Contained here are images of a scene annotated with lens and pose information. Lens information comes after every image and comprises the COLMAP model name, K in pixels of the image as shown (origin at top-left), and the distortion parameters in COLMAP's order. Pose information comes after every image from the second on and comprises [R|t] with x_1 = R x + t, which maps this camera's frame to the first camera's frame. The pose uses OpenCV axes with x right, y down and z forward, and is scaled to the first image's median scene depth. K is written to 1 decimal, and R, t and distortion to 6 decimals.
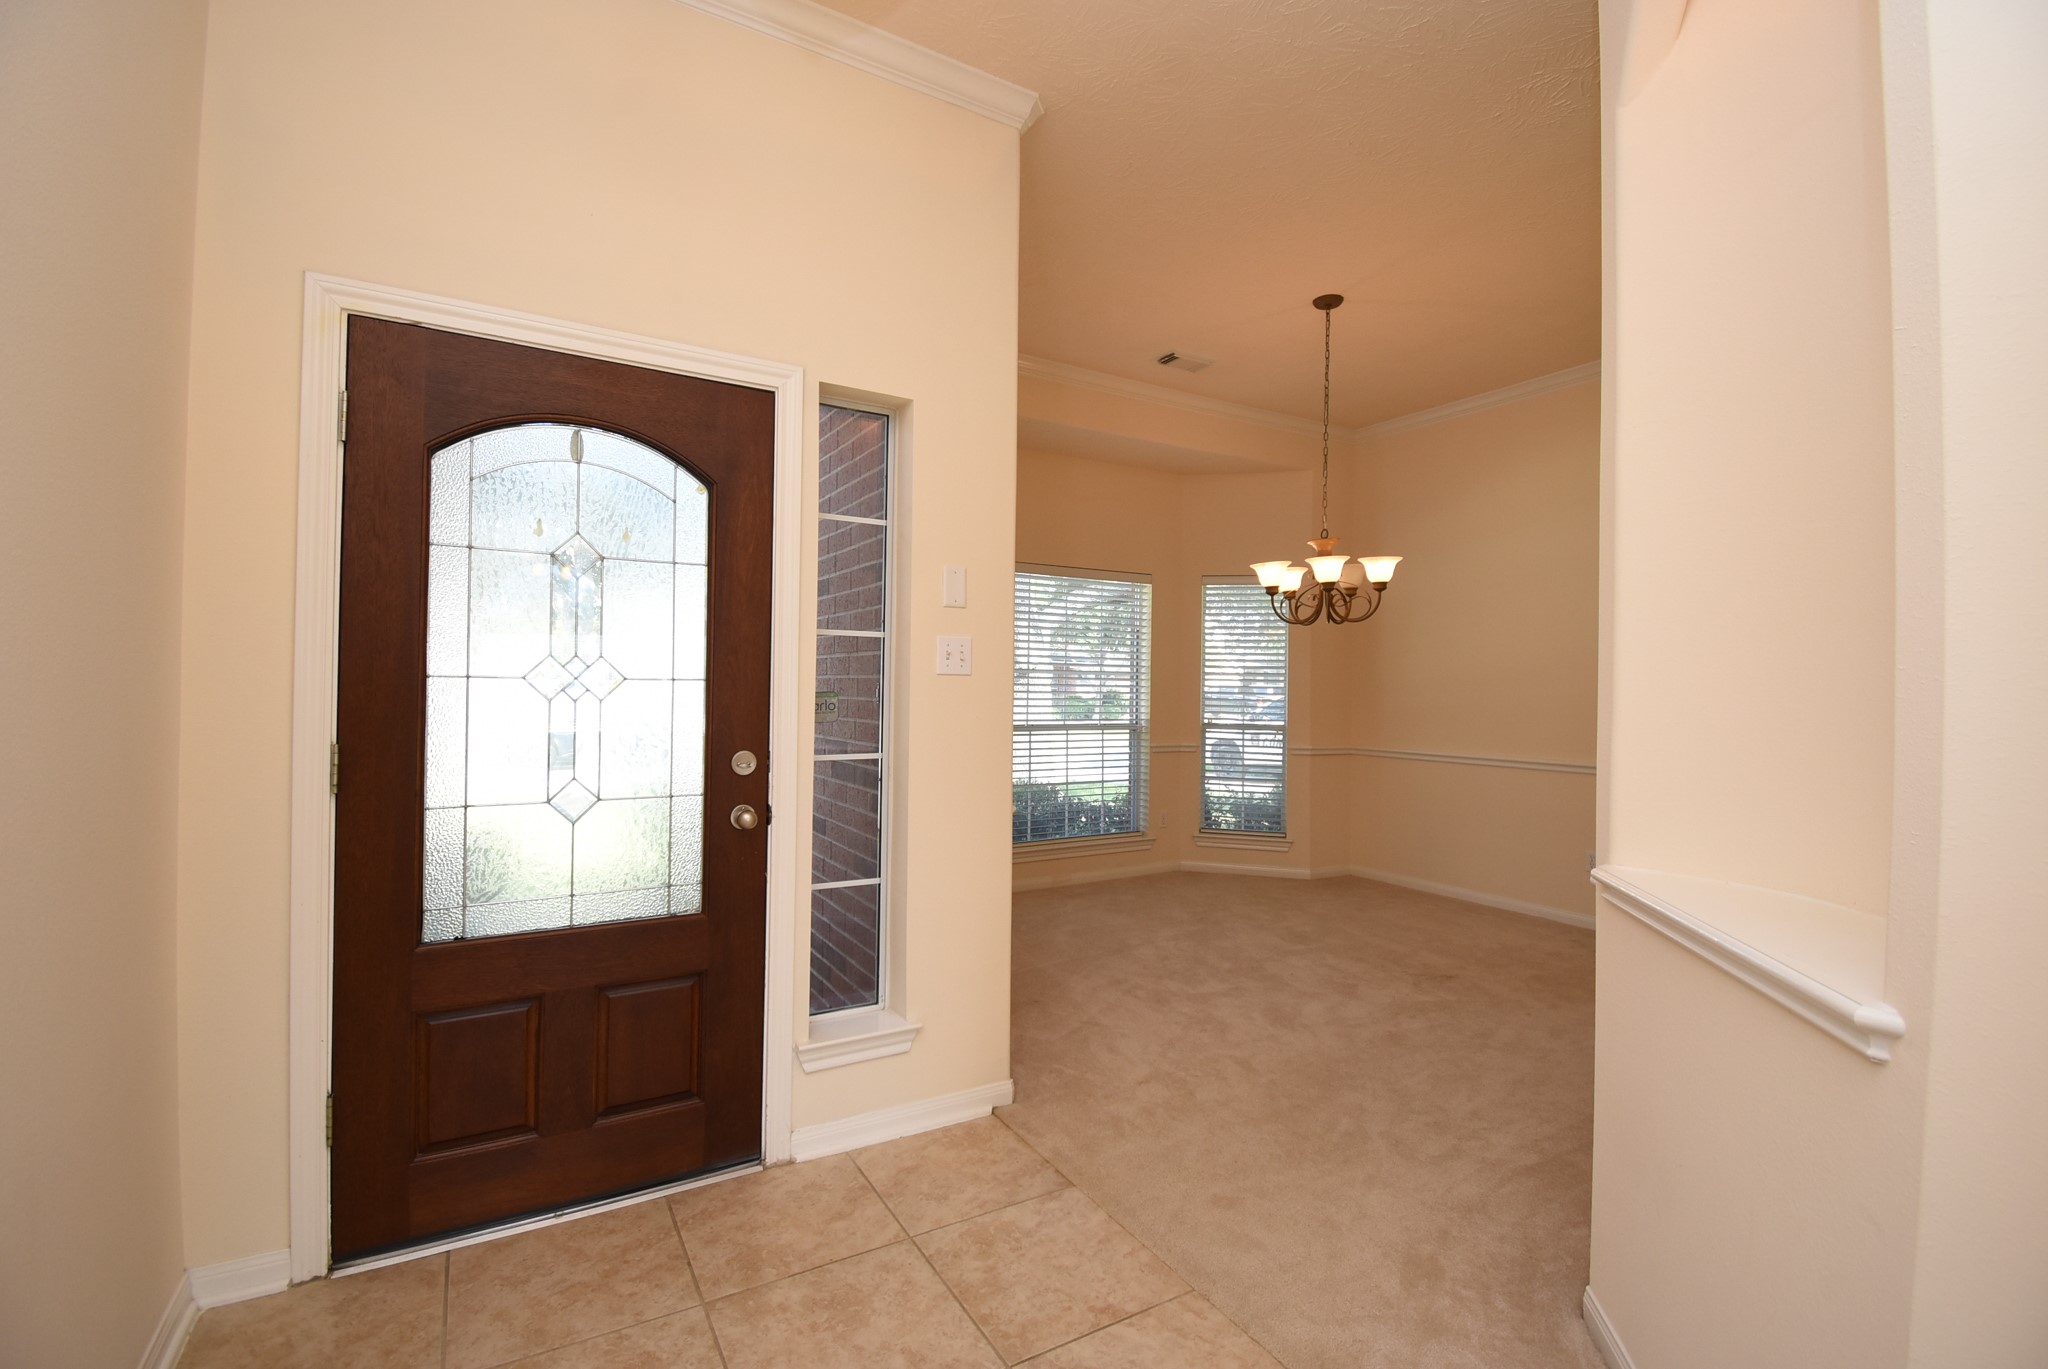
lens RADIAL K [[909.9, 0, 1018.9], [0, 909.9, 677.5], [0, 0, 1]] dist [-0.004644, -0.010885]
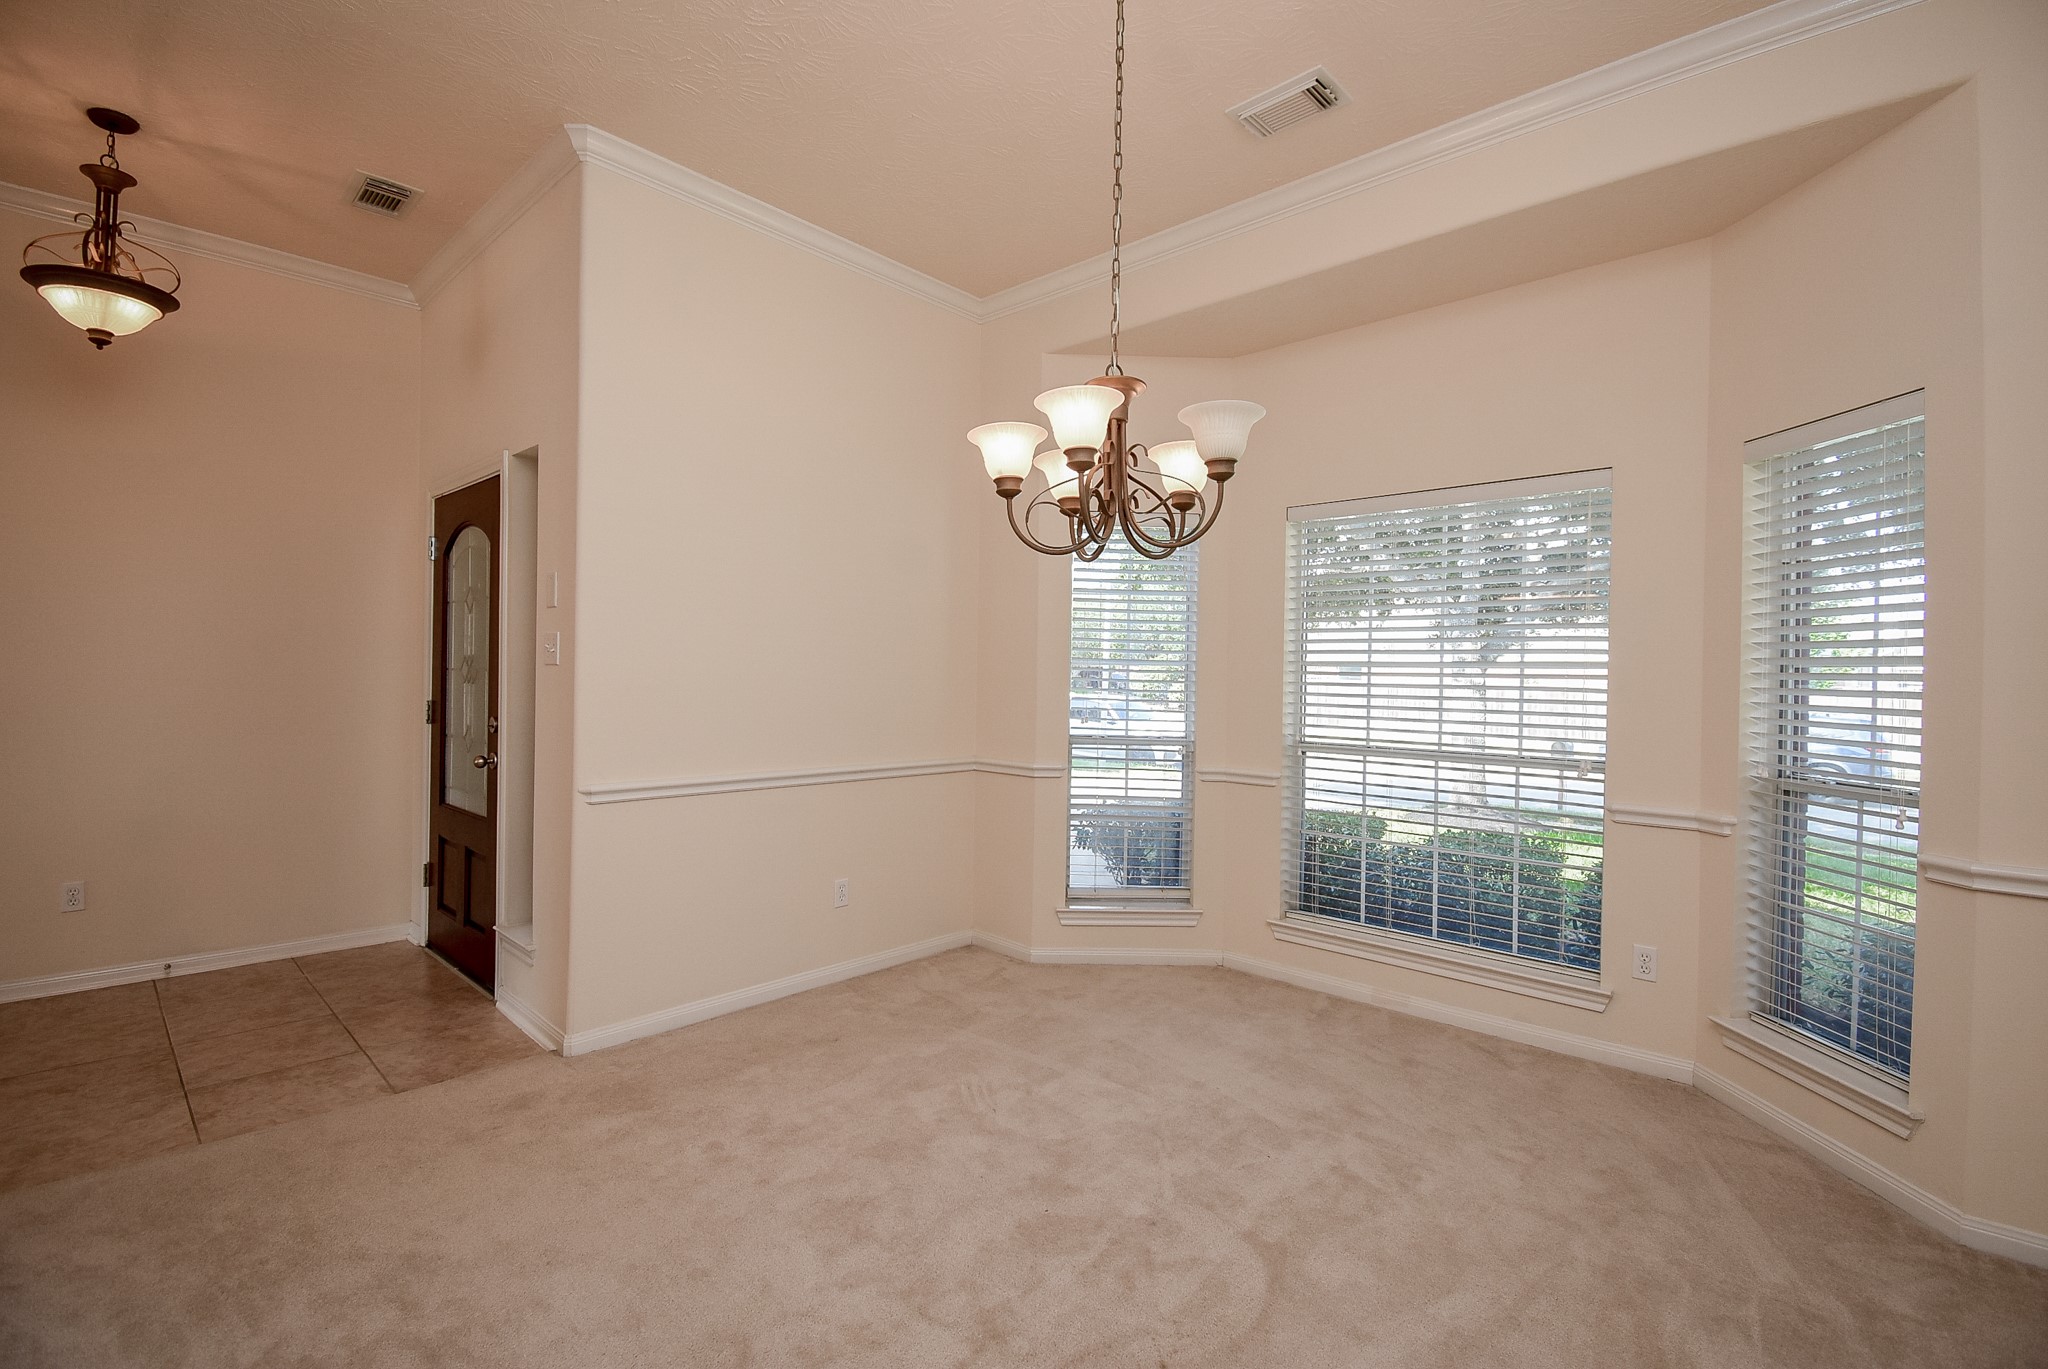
lens RADIAL K [[909.9, 0, 1022.9], [0, 909.9, 680.5], [0, 0, 1]] dist [-0.004644, -0.010885]
pose [[0.303517, 0.004675, -0.952815, 1.362716], [-0.014804, 0.999890, 0.000190, 0.012890], [0.952711, 0.014048, 0.303553, 1.358111]]
